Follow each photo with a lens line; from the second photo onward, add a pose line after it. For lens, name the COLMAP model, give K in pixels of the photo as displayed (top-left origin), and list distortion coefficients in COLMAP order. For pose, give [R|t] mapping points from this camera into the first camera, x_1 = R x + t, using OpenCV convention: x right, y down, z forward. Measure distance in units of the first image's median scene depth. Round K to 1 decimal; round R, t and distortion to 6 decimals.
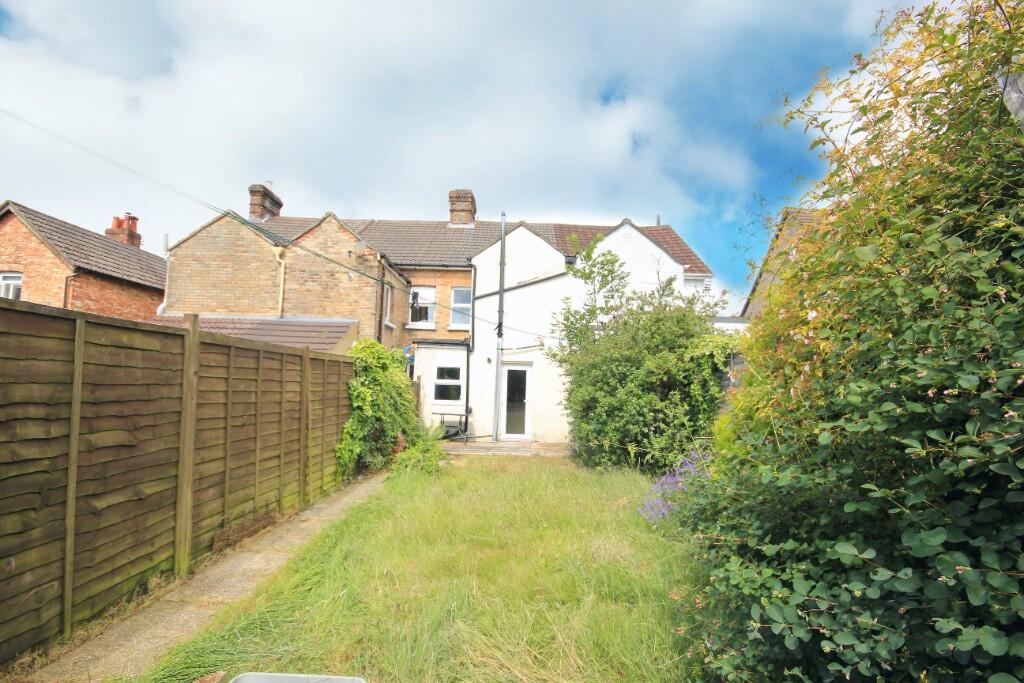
lens RADIAL K [[469.9, 0, 512.0], [0, 469.9, 341.5], [0, 0, 1]] dist [-0.001039, -0.000241]
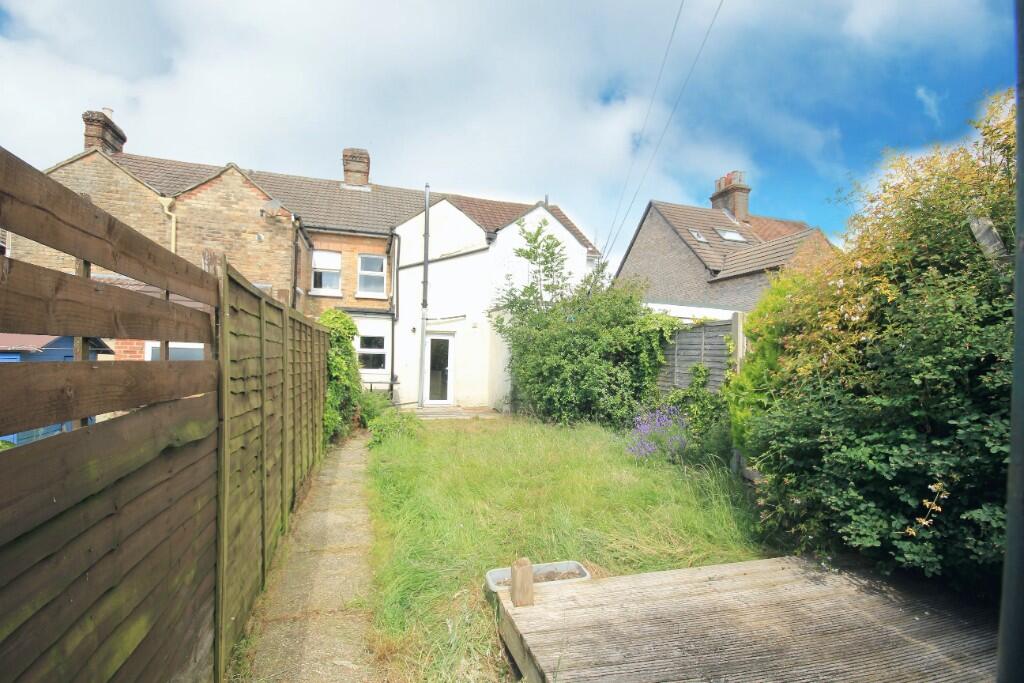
lens RADIAL K [[469.9, 0, 512.0], [0, 469.9, 341.5], [0, 0, 1]] dist [-0.001039, -0.000241]
pose [[0.953715, 0.003054, 0.300698, -0.149006], [-0.023892, 0.997557, 0.065645, -0.006901], [-0.299762, -0.069791, 0.951458, -0.042363]]
